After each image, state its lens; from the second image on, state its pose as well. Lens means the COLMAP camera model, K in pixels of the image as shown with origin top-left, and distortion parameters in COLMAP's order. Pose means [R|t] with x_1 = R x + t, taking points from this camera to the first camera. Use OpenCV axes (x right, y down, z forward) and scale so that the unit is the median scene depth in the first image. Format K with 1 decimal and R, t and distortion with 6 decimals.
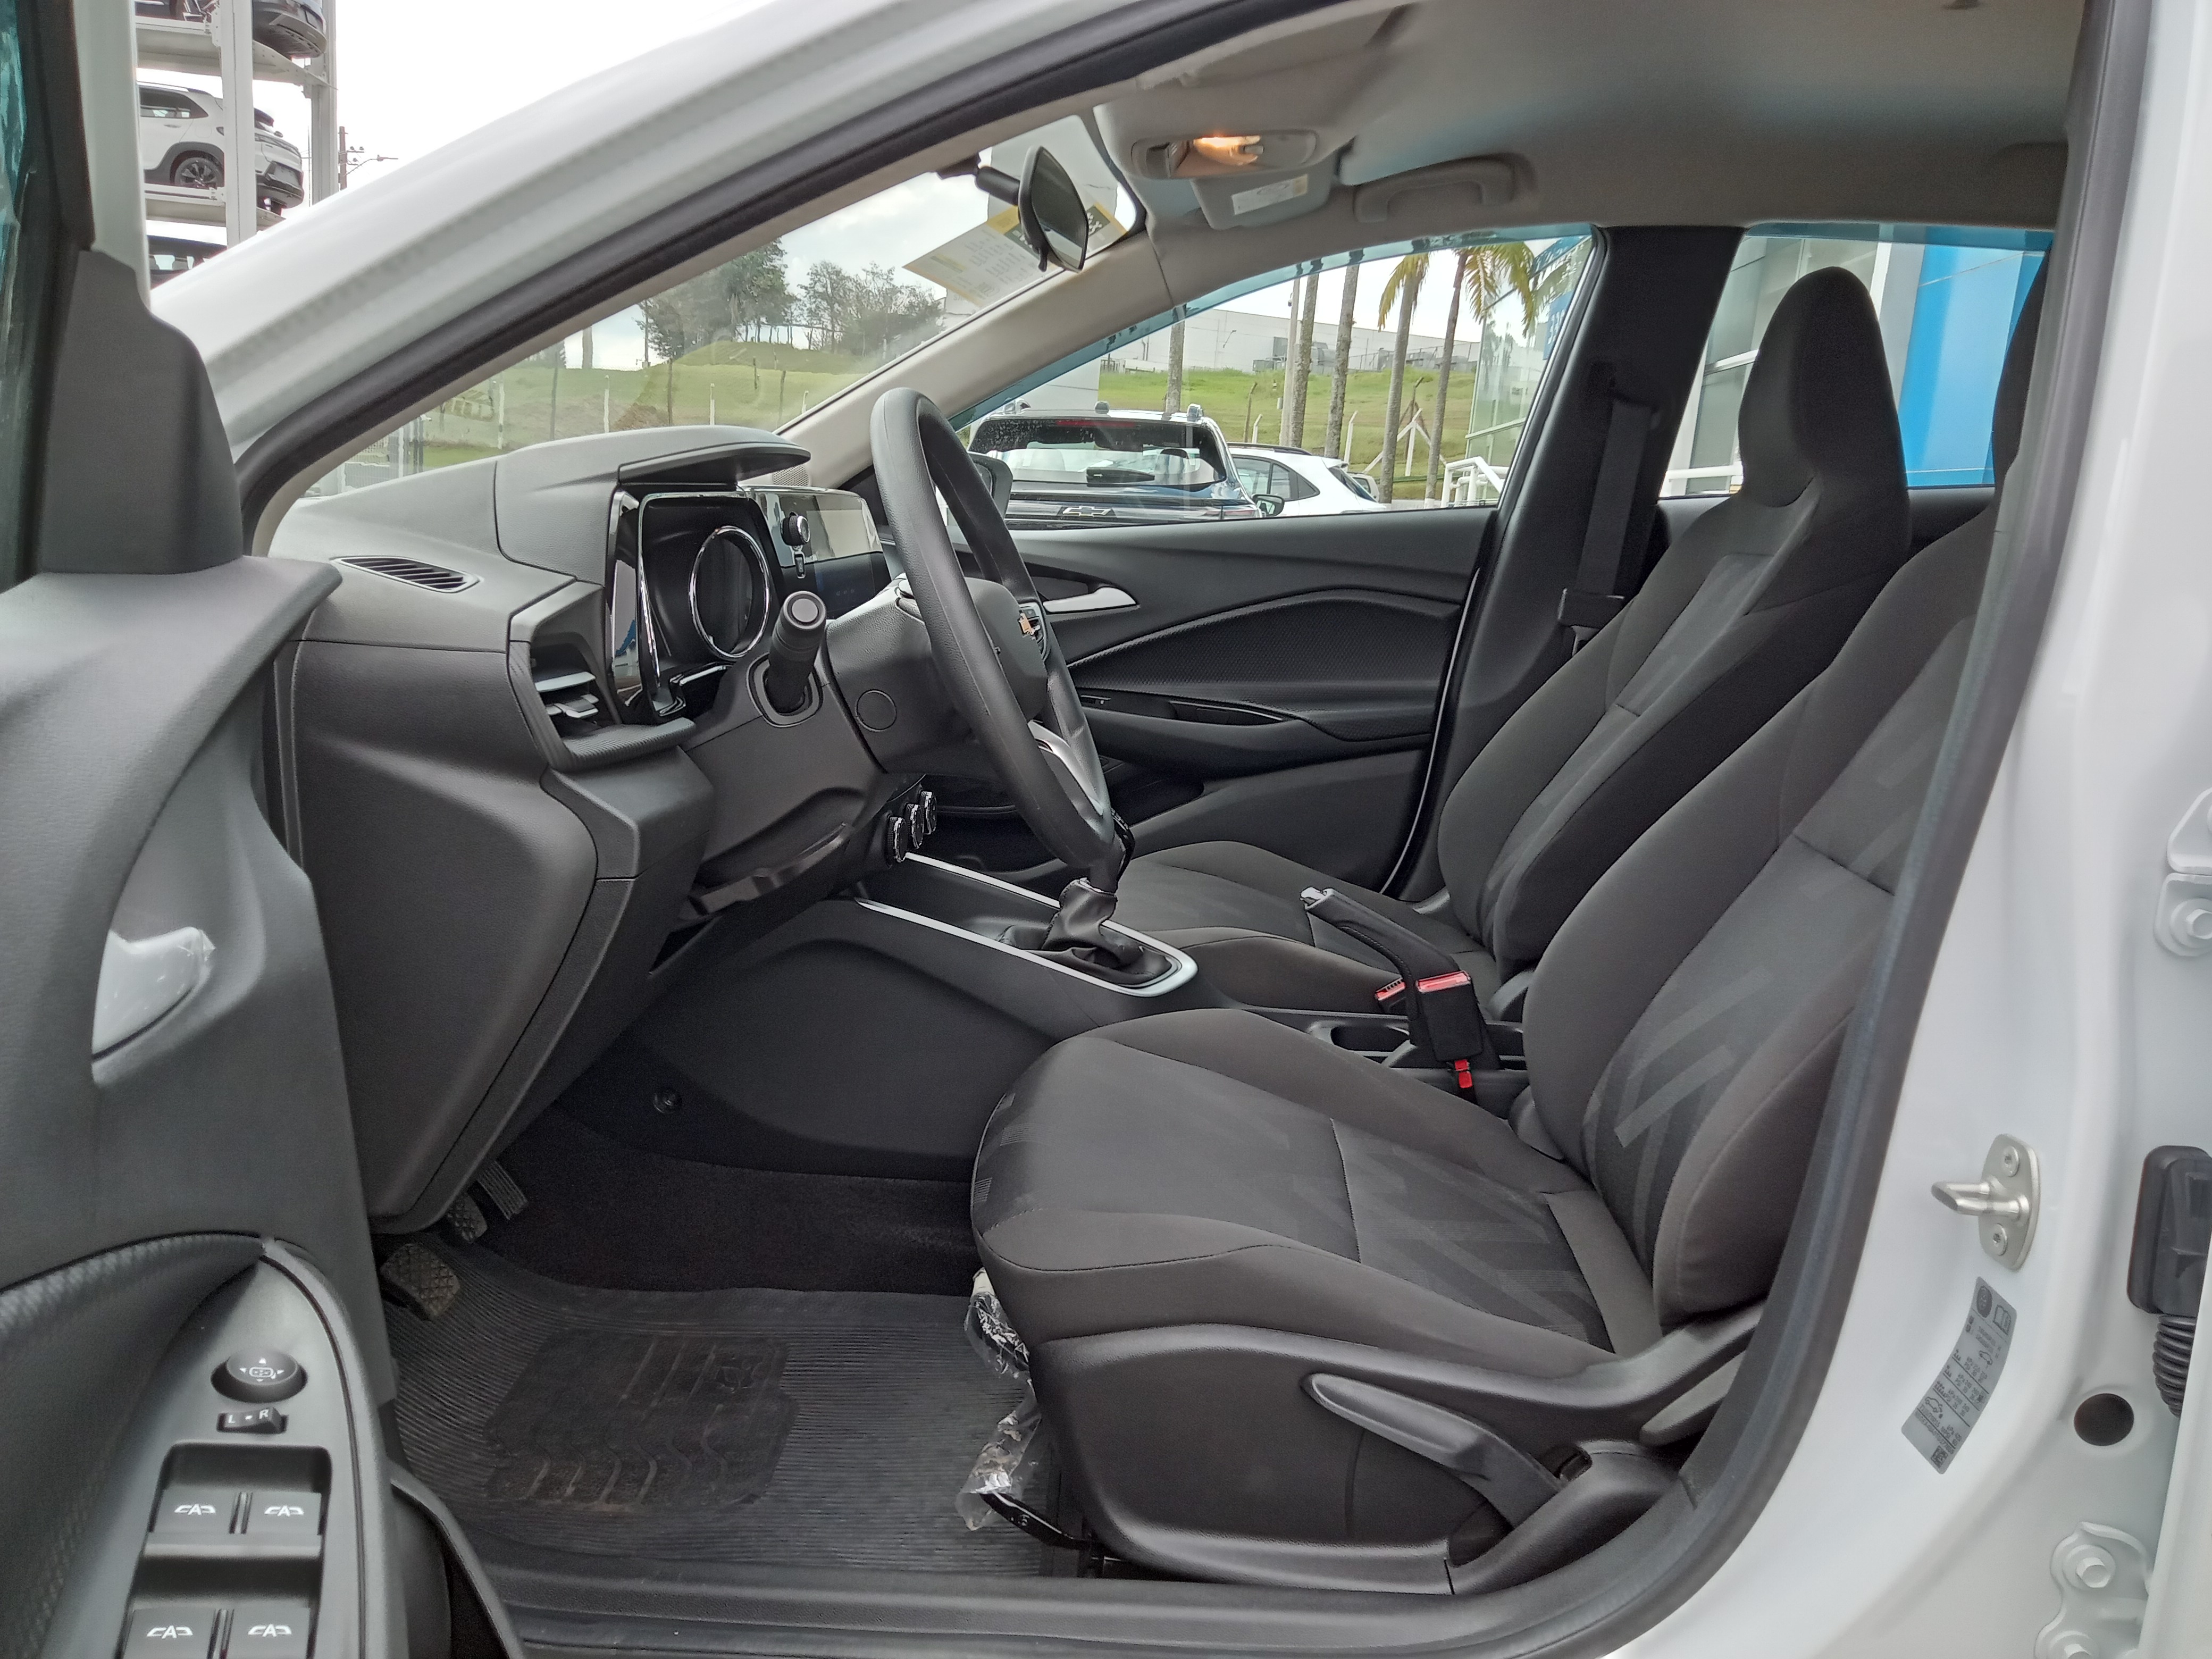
lens RADIAL K [[1598.7, 0, 1107.8], [0, 1598.7, 824.0], [0, 0, 1]] dist [0.044351, -0.047704]
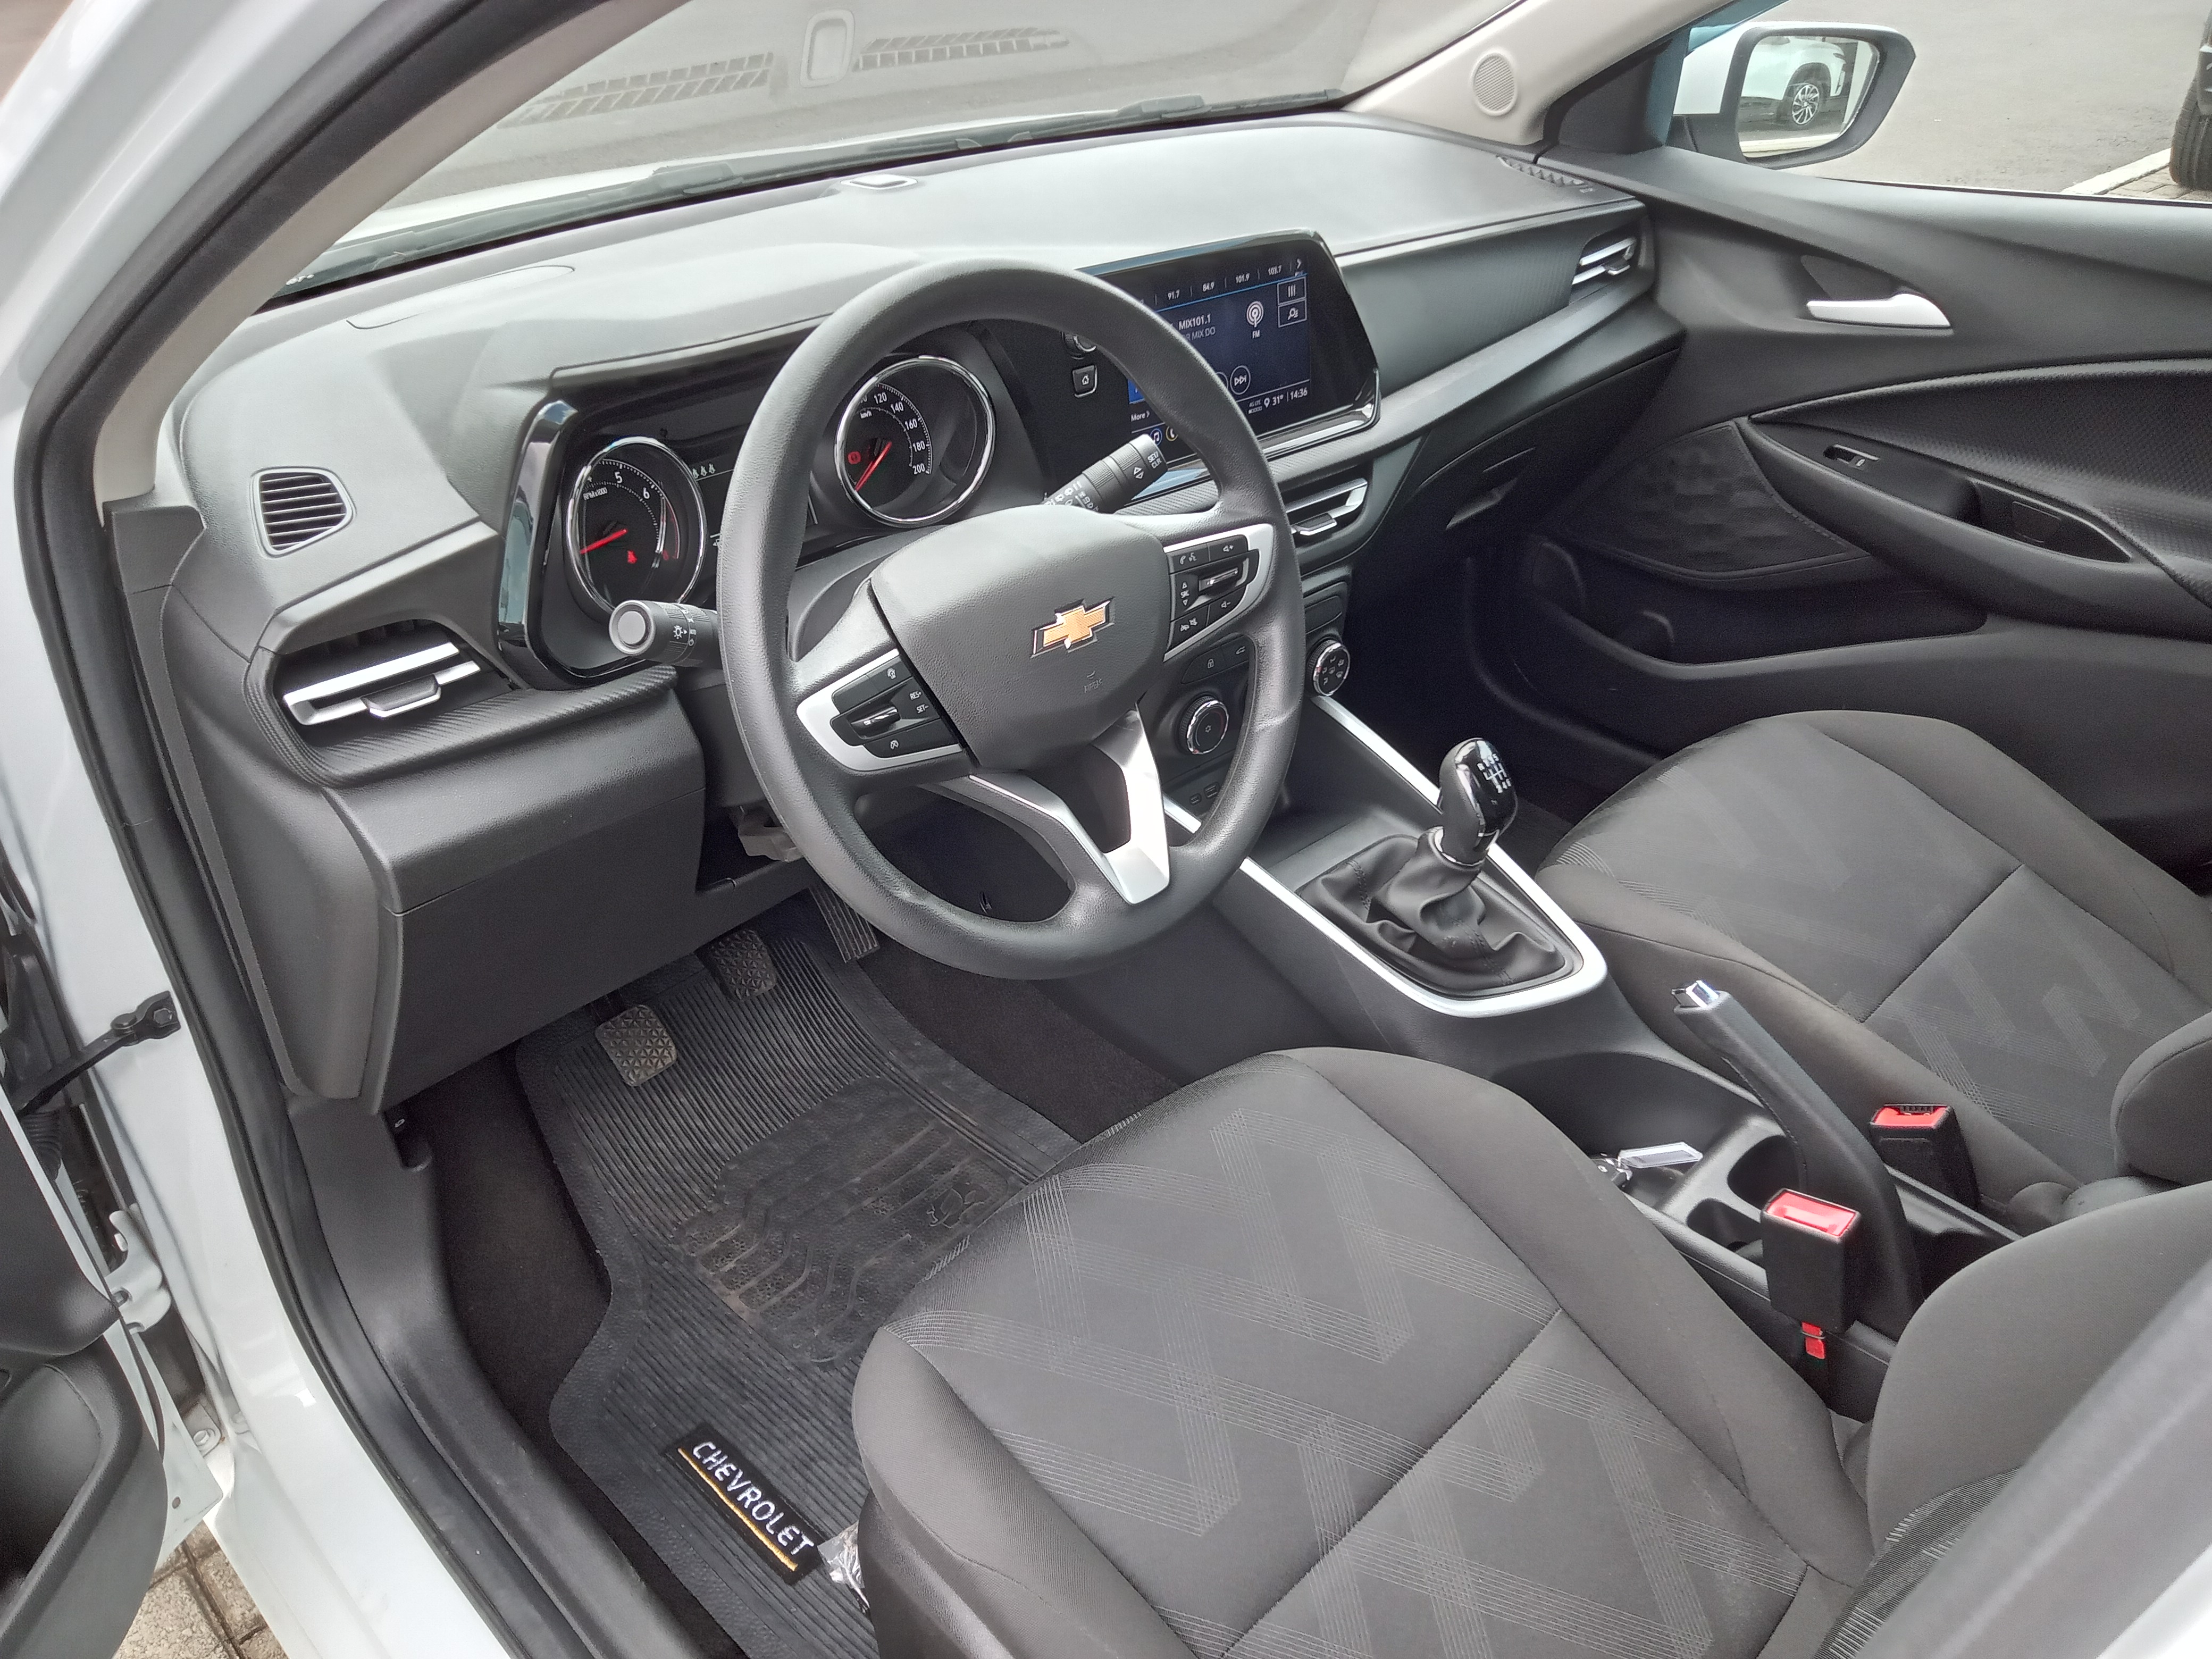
lens RADIAL K [[1598.7, 0, 1105.1], [0, 1598.7, 829.0], [0, 0, 1]] dist [0.044351, -0.047704]
pose [[0.743615, 0.342615, -0.574153, 0.345401], [-0.114111, 0.911164, 0.395928, -0.286042], [0.658799, -0.228901, 0.716651, 0.436929]]
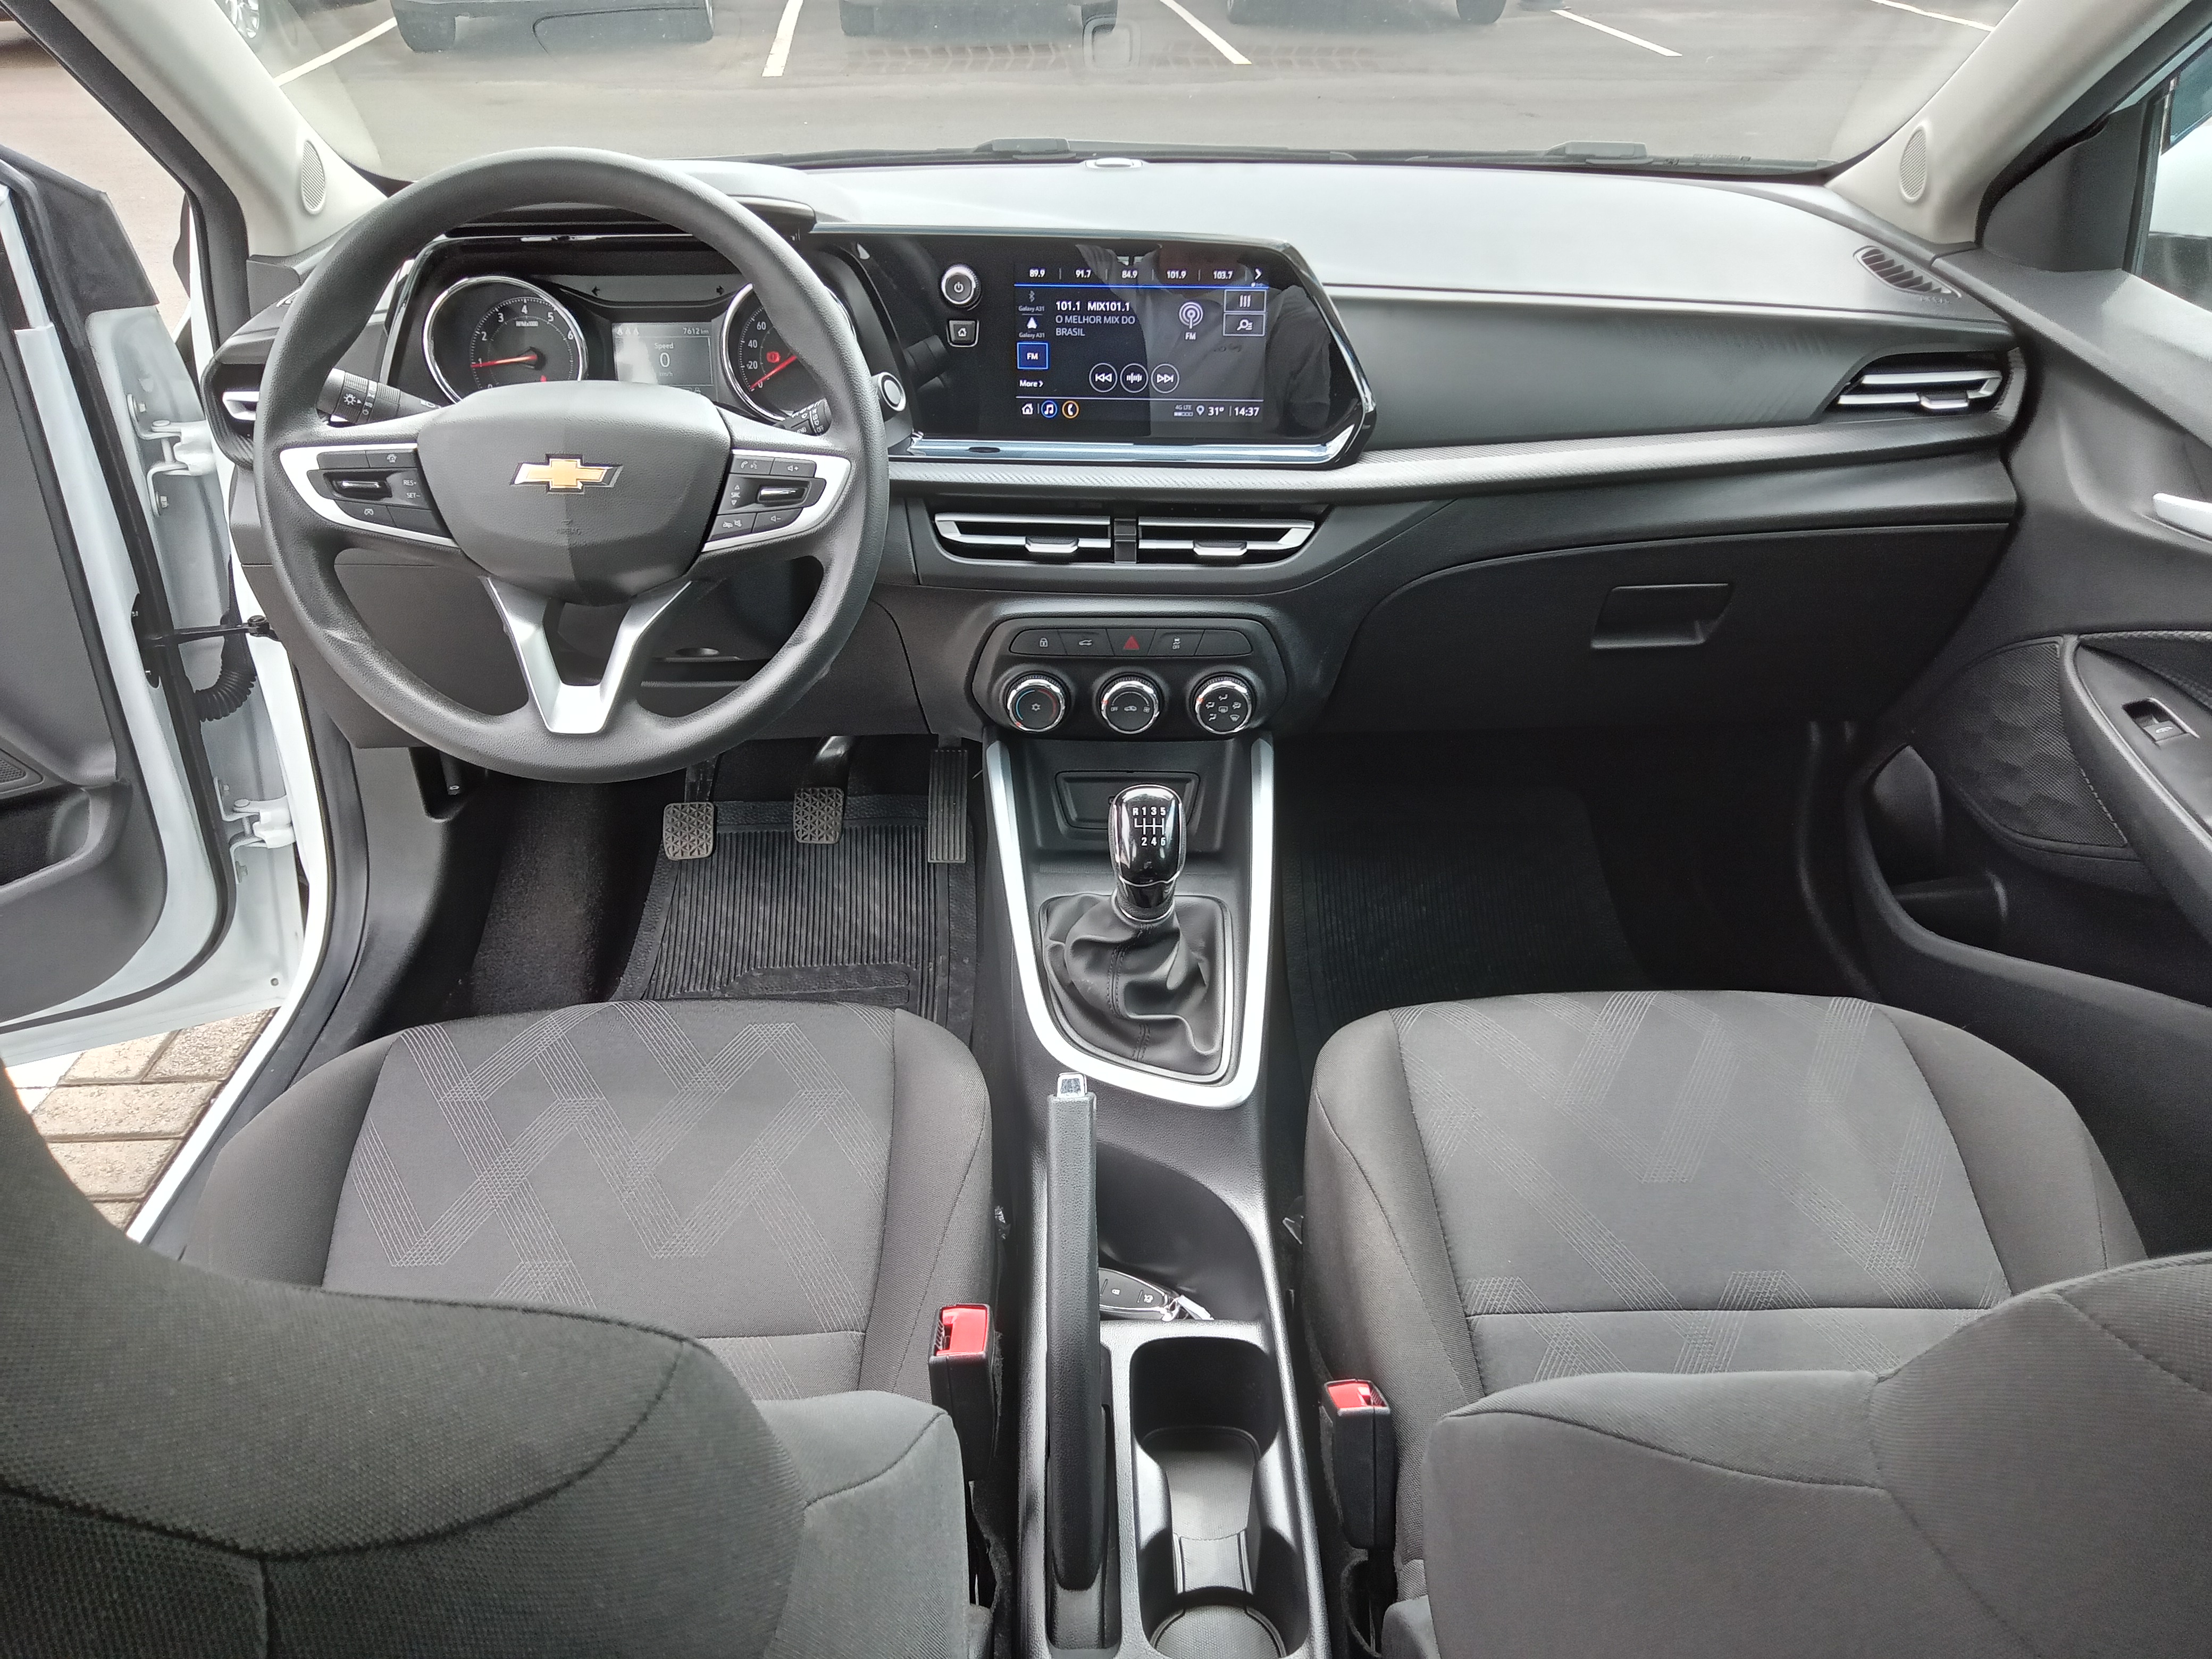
lens RADIAL K [[1598.7, 0, 1110.1], [0, 1598.7, 825.4], [0, 0, 1]] dist [0.044351, -0.047704]
pose [[0.099971, 0.493155, -0.864178, 0.670715], [-0.206420, 0.859913, 0.466842, -0.360026], [0.973343, 0.131713, 0.187764, 1.012890]]
